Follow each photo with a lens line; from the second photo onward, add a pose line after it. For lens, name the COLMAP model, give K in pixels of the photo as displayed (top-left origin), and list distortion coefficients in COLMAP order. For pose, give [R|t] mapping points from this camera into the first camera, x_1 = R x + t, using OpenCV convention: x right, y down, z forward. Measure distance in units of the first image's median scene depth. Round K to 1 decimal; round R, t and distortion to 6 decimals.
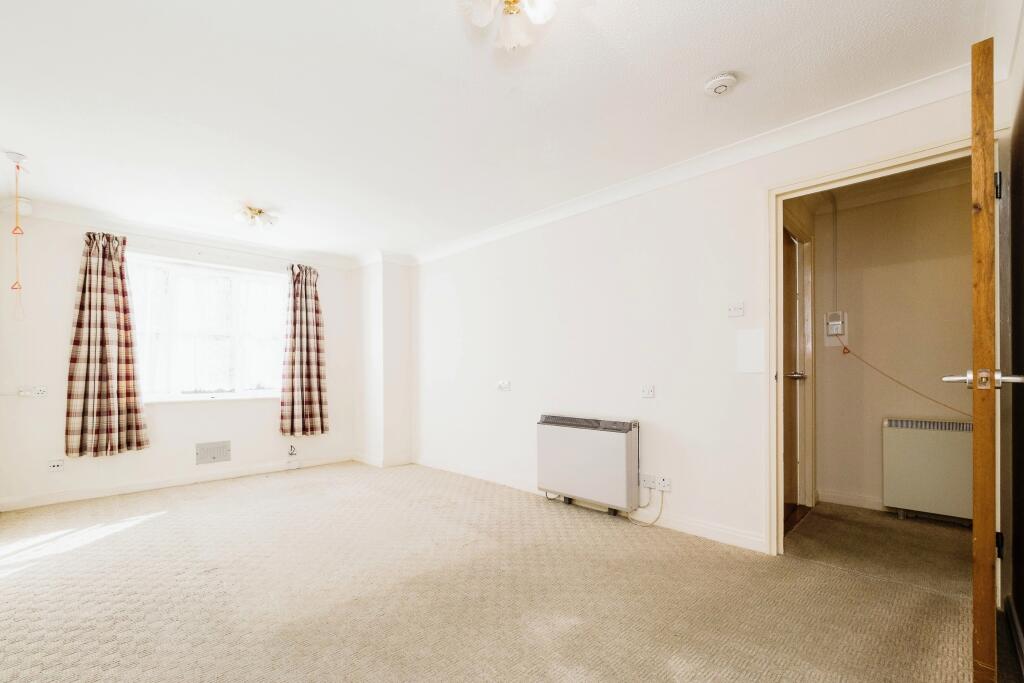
lens RADIAL K [[438.3, 0, 513.6], [0, 438.3, 371.9], [0, 0, 1]] dist [-0.000054, -0.000028]
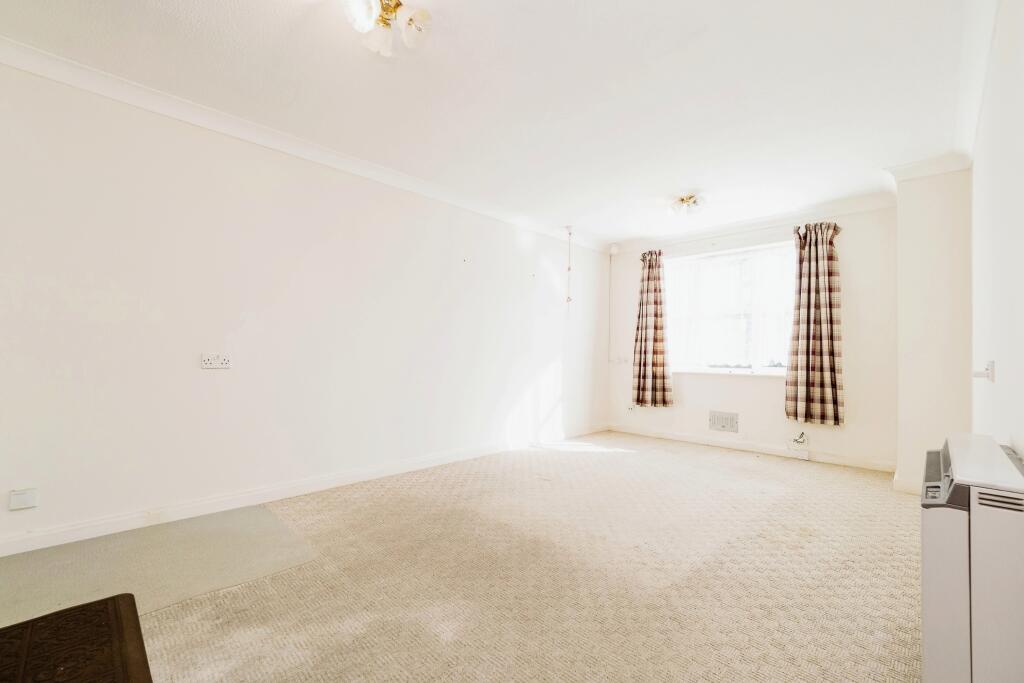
lens RADIAL K [[431.8, 0, 514.6], [0, 431.8, 351.3], [0, 0, 1]] dist [-0.000427, -0.000067]
pose [[0.012756, -0.003710, -0.999912, 0.456577], [-0.009177, 0.999951, -0.003827, 0.019095], [0.999877, 0.009225, 0.012721, 0.535653]]
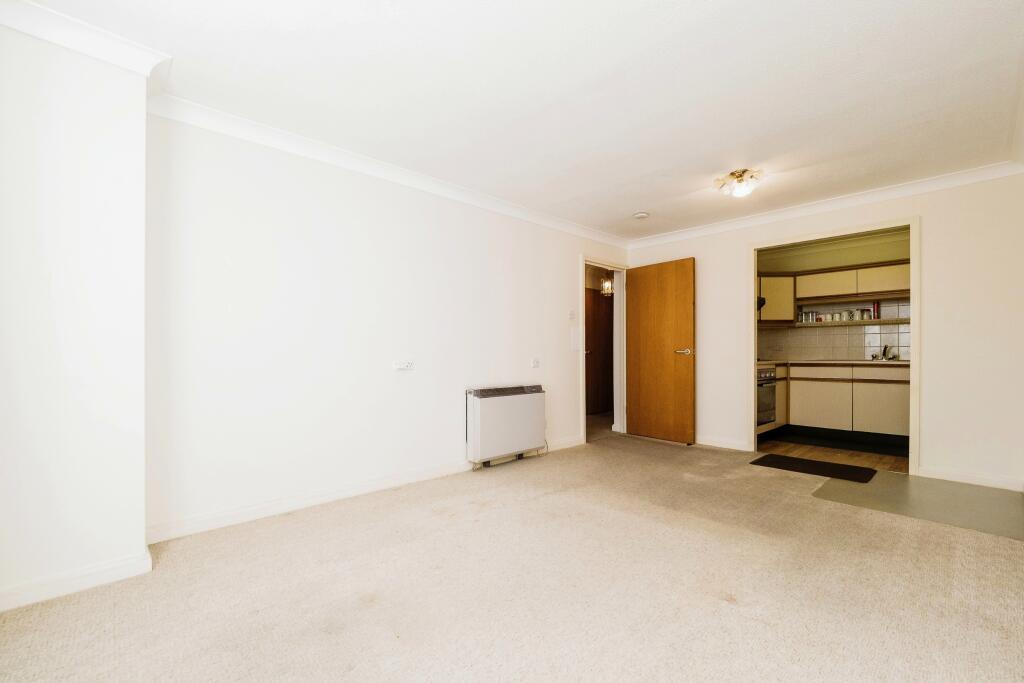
lens RADIAL K [[431.8, 0, 514.6], [0, 431.8, 351.3], [0, 0, 1]] dist [-0.000427, -0.000067]
pose [[0.042386, 0.003383, 0.999096, -0.887295], [-0.002541, 0.999991, -0.003278, 0.010577], [-0.999098, -0.002400, 0.042395, 0.815097]]
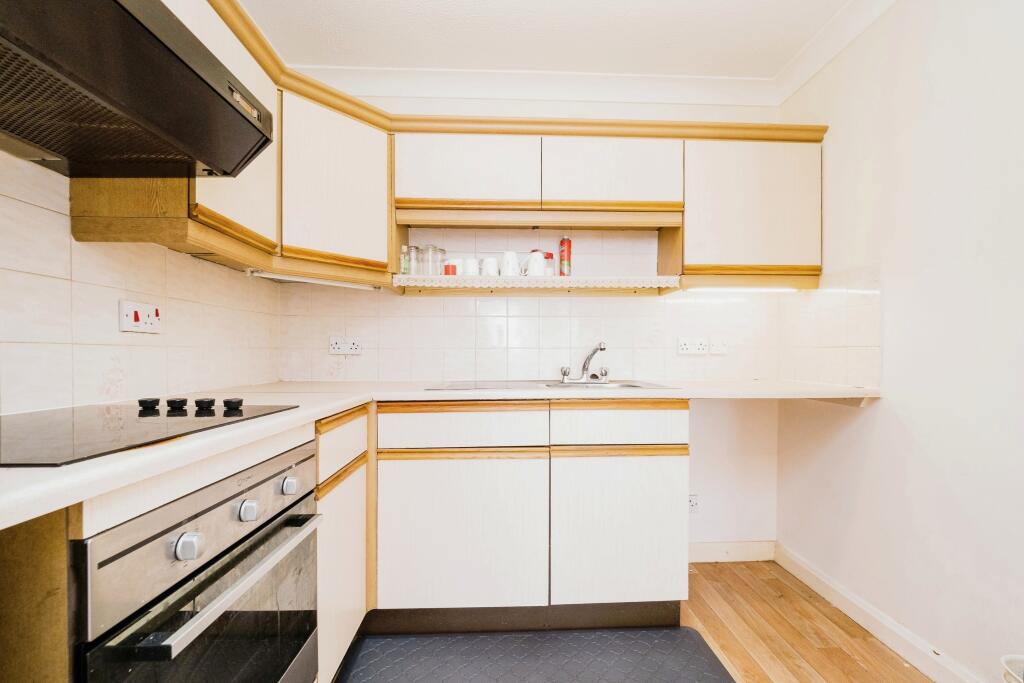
lens RADIAL K [[431.8, 0, 514.6], [0, 431.8, 351.3], [0, 0, 1]] dist [-0.000427, -0.000067]
pose [[-0.734874, 0.012515, 0.678088, 0.158940], [0.006561, 0.999914, -0.011344, 0.001069], [-0.678172, -0.003888, -0.734893, 0.205383]]
